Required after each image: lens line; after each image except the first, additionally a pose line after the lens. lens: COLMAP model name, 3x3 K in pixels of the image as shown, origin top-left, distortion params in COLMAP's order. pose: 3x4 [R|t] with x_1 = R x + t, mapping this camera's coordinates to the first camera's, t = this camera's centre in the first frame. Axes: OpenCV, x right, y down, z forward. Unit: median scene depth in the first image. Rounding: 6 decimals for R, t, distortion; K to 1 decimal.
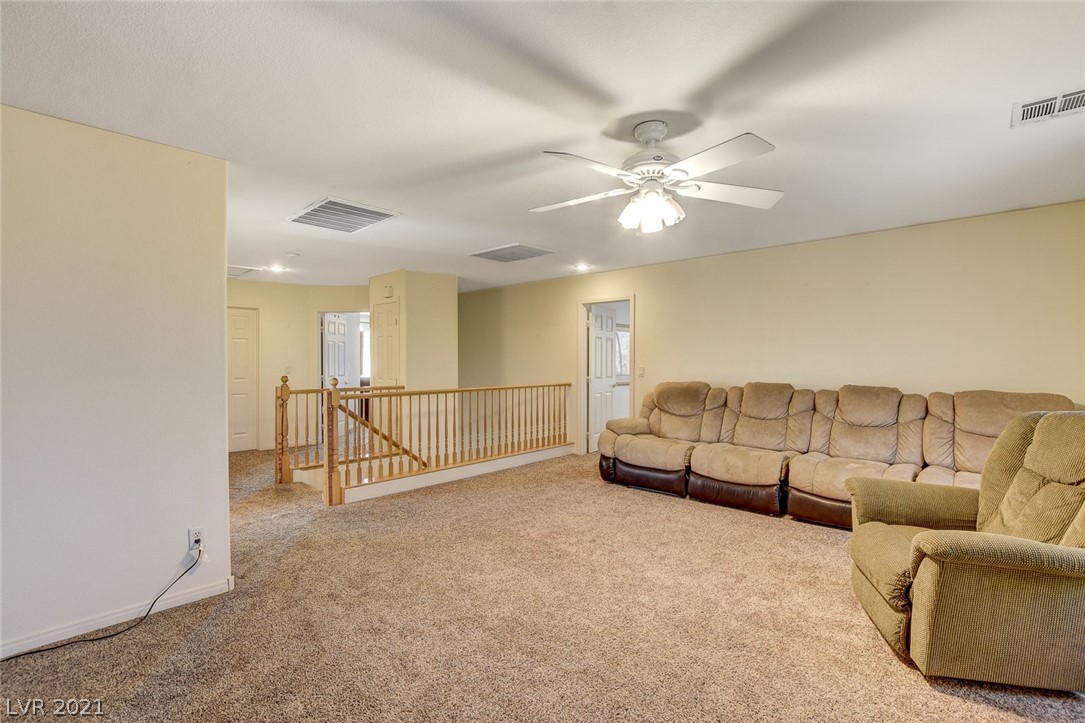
lens RADIAL K [[499.8, 0, 548.6], [0, 499.8, 363.4], [0, 0, 1]] dist [-0.028154, 0.000703]
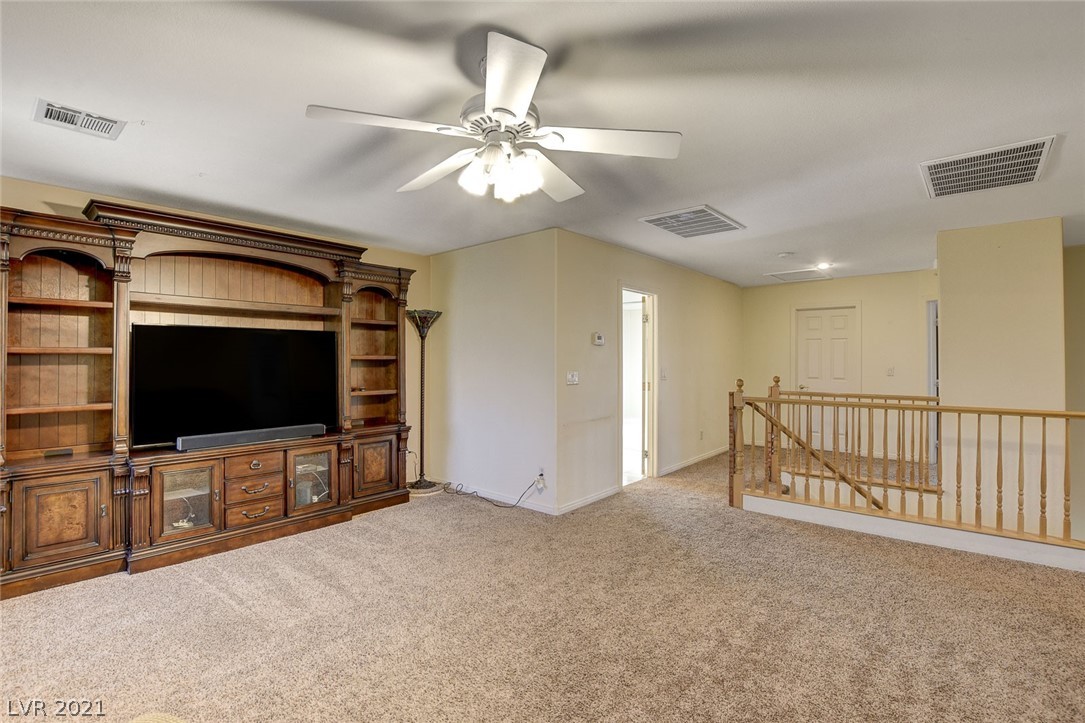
lens RADIAL K [[499.8, 0, 548.6], [0, 499.8, 363.4], [0, 0, 1]] dist [-0.028154, 0.000703]
pose [[0.022101, 0.006183, -0.999737, 0.474856], [-0.007258, 0.999956, 0.006024, -0.004502], [0.999729, 0.007122, 0.022145, 0.517871]]
